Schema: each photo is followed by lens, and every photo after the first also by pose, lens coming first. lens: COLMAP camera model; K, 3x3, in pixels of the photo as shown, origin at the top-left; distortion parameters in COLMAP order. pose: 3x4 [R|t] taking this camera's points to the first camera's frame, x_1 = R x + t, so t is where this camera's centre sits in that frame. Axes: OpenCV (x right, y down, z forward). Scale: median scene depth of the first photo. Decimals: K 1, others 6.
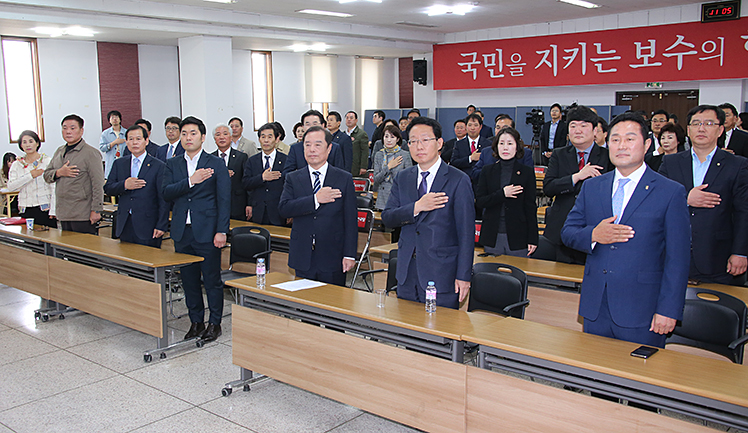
lens RADIAL K [[745.1, 0, 360.3], [0, 745.1, 199.2], [0, 0, 1]] dist [0.008397, 0.000000]
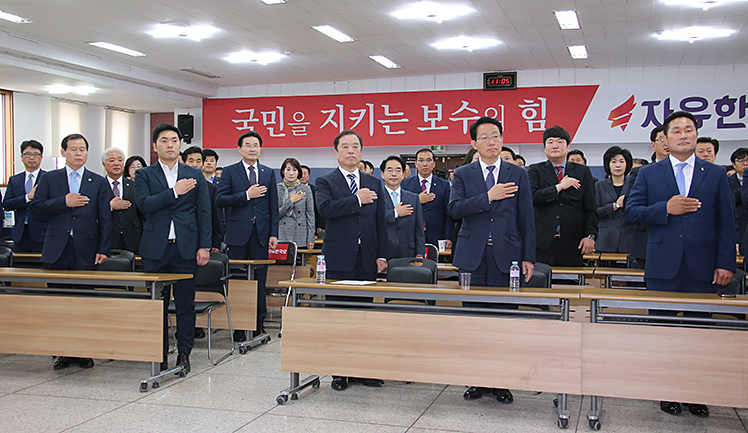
lens RADIAL K [[859.8, 0, 378.0], [0, 859.8, 195.9], [0, 0, 1]] dist [0.037490, 0.000000]
pose [[0.912074, 0.017761, 0.409641, -0.308606], [0.030905, 0.993242, -0.111874, 0.076145], [-0.408860, 0.114697, 0.905361, -0.039562]]
